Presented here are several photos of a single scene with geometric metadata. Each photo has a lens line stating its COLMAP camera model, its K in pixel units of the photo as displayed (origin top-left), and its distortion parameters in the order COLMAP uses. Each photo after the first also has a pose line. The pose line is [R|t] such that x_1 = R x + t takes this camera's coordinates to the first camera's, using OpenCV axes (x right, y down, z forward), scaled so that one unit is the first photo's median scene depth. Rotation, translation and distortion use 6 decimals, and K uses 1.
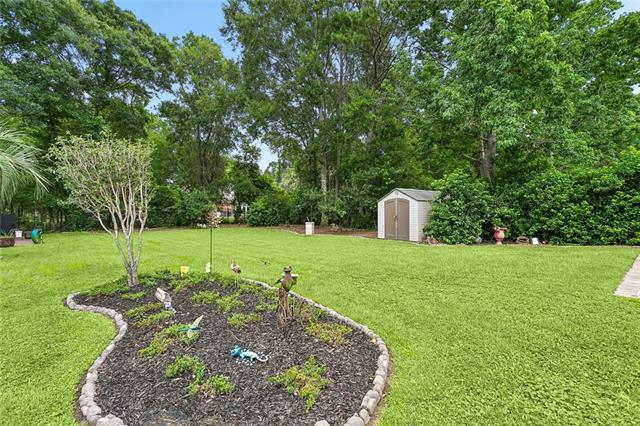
lens RADIAL K [[305.1, 0, 319.1], [0, 305.1, 209.7], [0, 0, 1]] dist [0.001849, 0.001794]
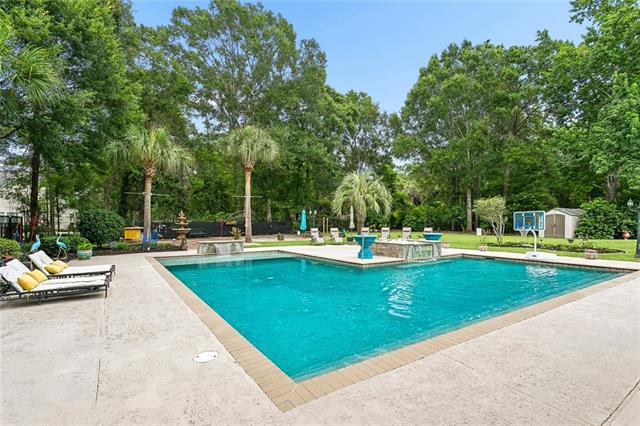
lens RADIAL K [[305.1, 0, 322.9], [0, 305.1, 218.4], [0, 0, 1]] dist [0.001849, 0.001794]
pose [[0.987123, 0.004033, -0.159911, -0.983132], [-0.003411, 0.999985, 0.004170, -0.017303], [0.159926, -0.003571, 0.987123, -1.181393]]
